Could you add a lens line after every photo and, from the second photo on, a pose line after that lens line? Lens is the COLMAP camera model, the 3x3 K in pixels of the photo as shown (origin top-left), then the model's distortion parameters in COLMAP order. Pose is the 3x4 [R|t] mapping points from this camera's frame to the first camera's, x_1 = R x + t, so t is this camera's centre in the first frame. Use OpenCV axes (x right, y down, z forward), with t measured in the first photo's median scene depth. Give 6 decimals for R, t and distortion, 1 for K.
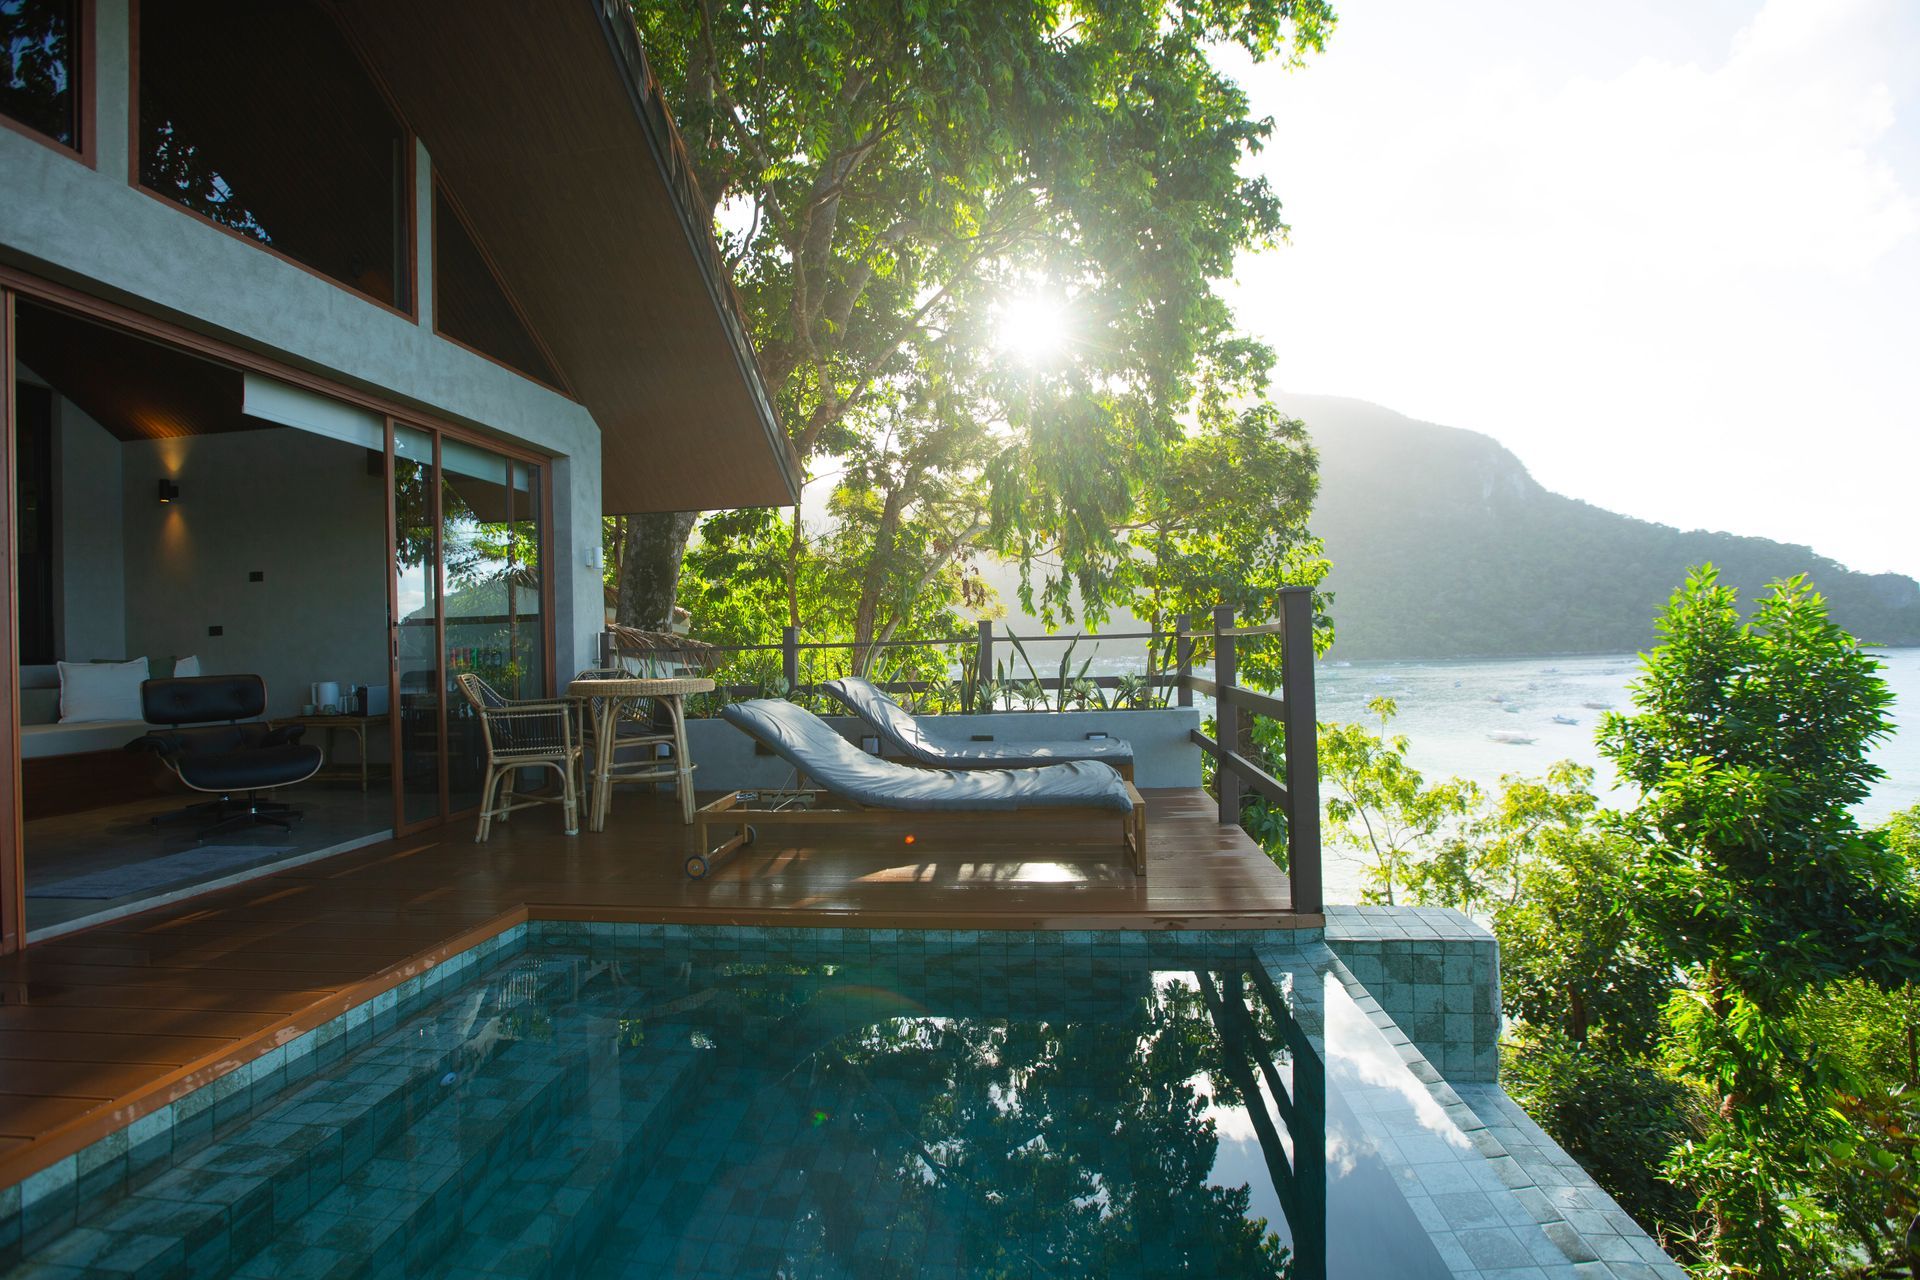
lens RADIAL K [[881.1, 0, 952.0], [0, 881.1, 637.6], [0, 0, 1]] dist [-0.026338, 0.000850]
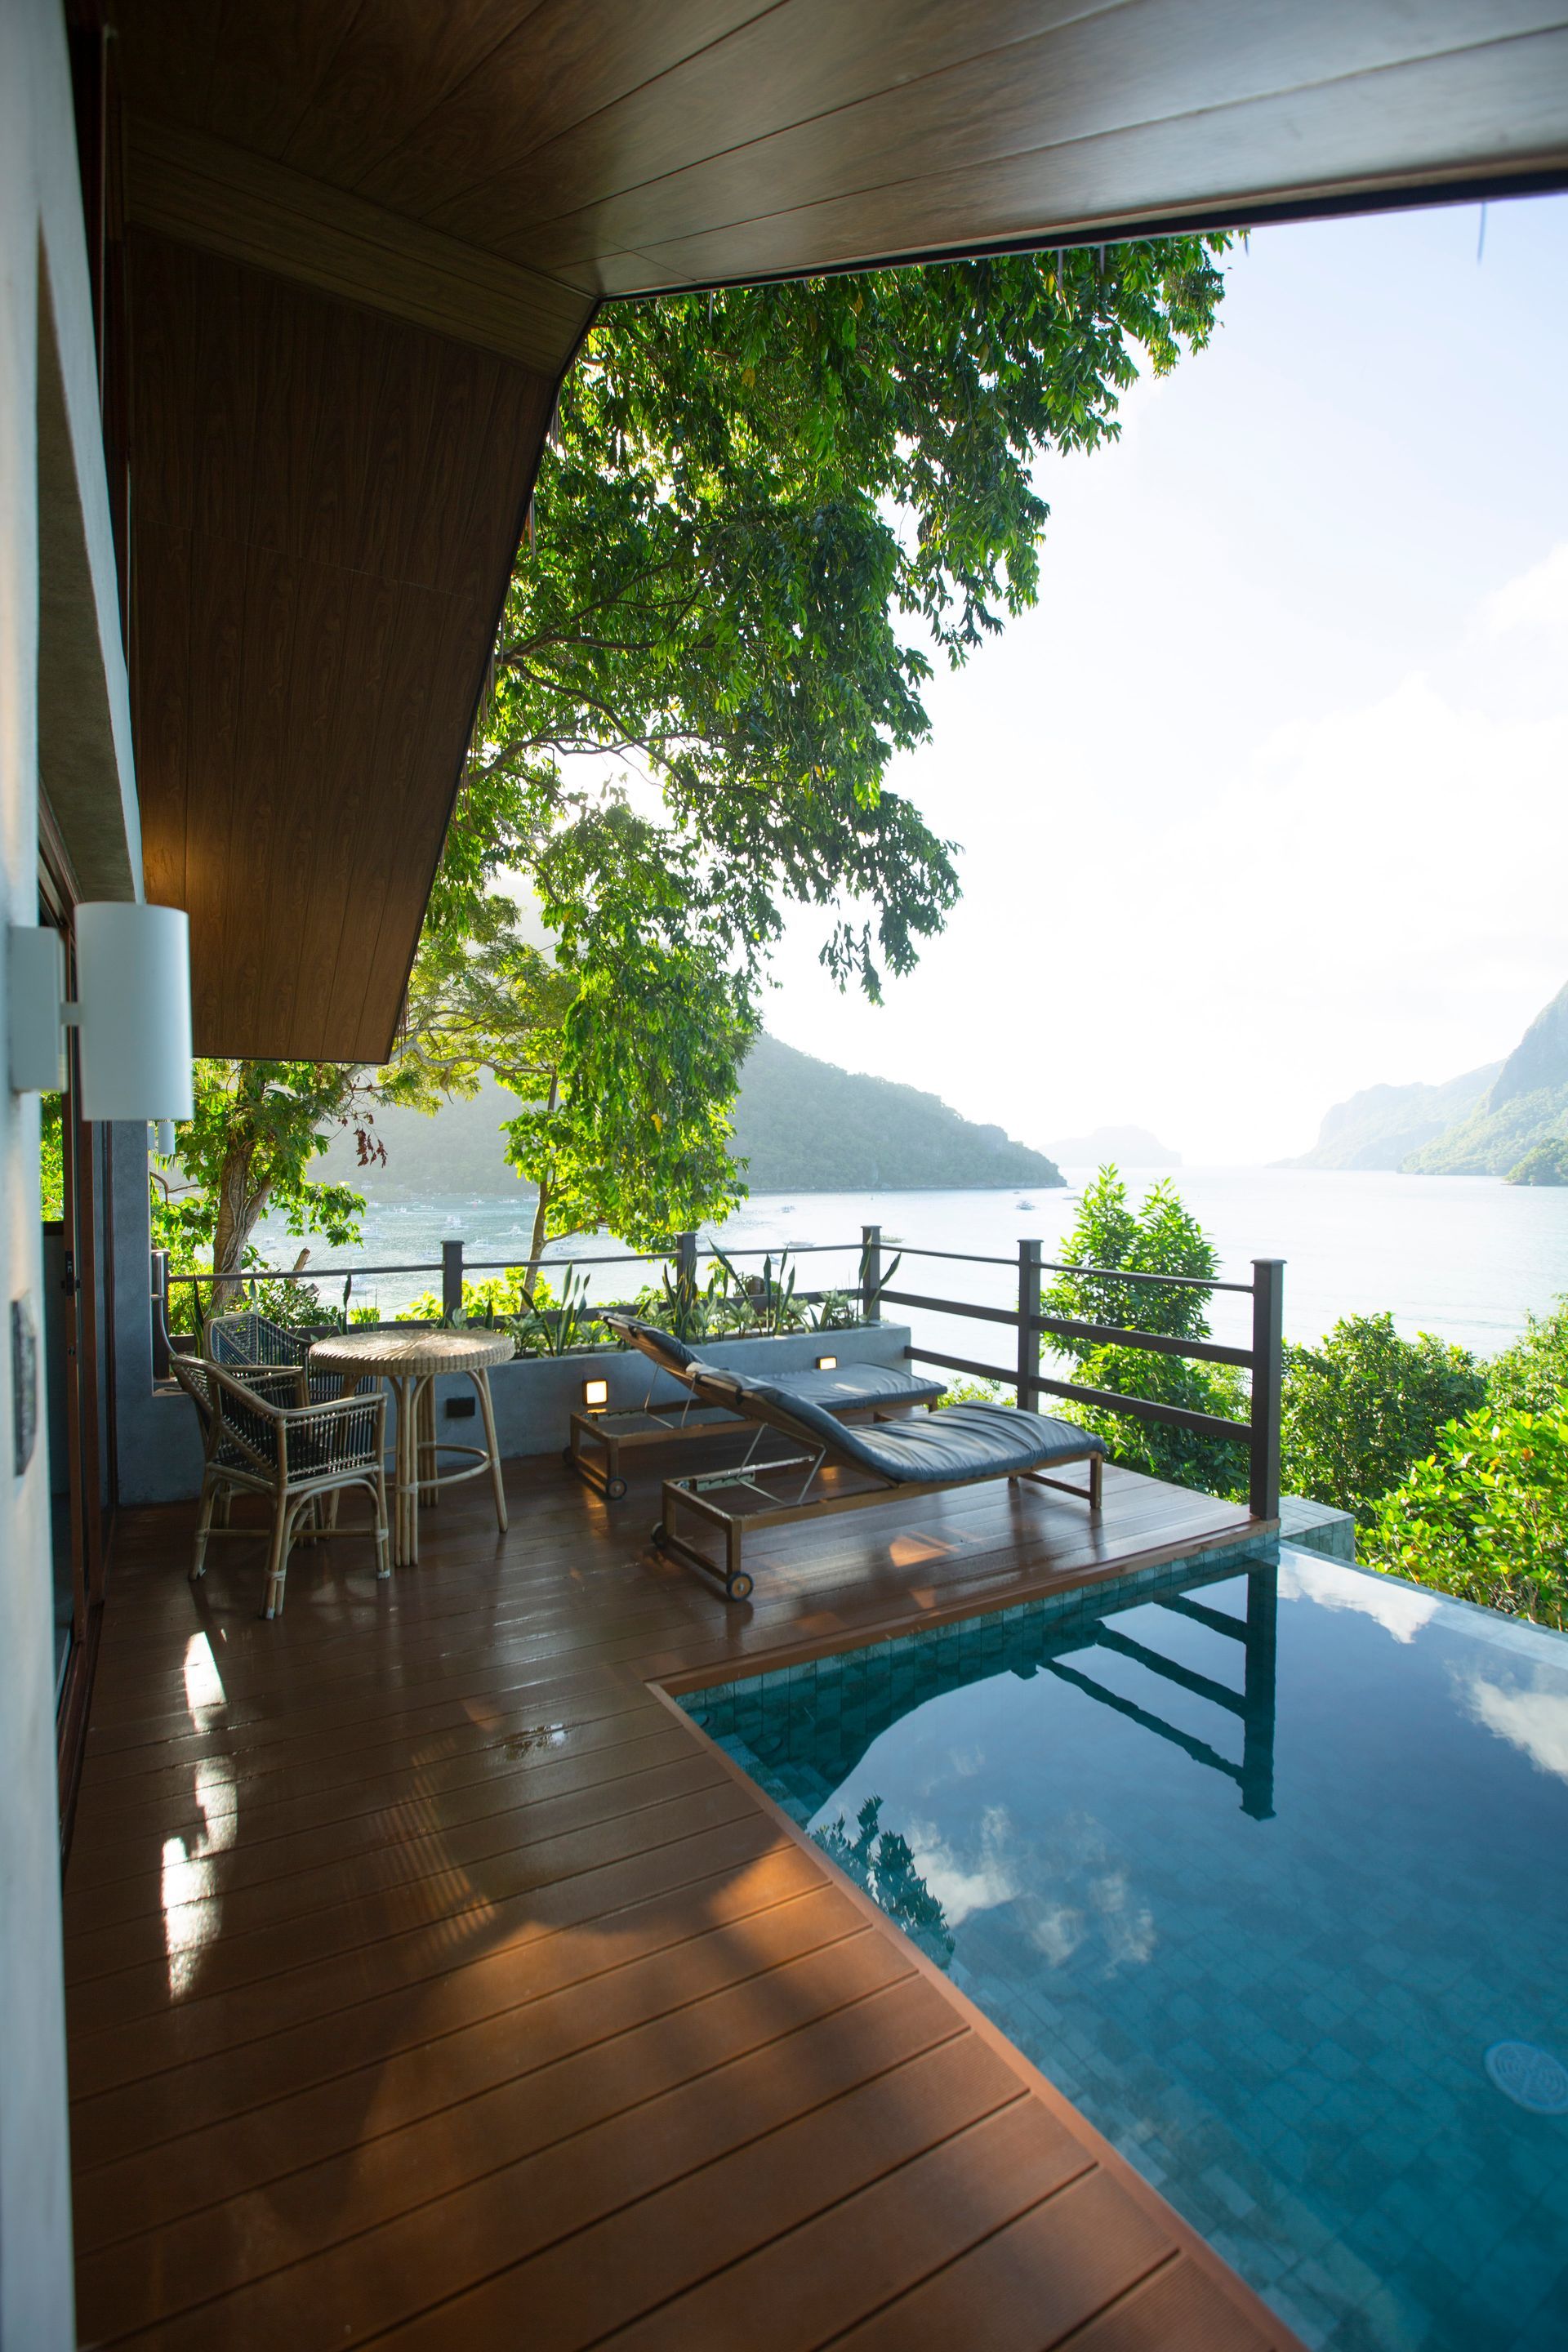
lens RADIAL K [[1079.4, 0, 784.0], [0, 1079.4, 1176.0], [0, 0, 1]] dist [-0.026338, 0.000850]
pose [[0.792608, 0.022991, 0.609298, -0.717930], [-0.027500, 0.999620, -0.001946, -0.100901], [-0.609111, -0.015213, 0.792939, 0.142583]]
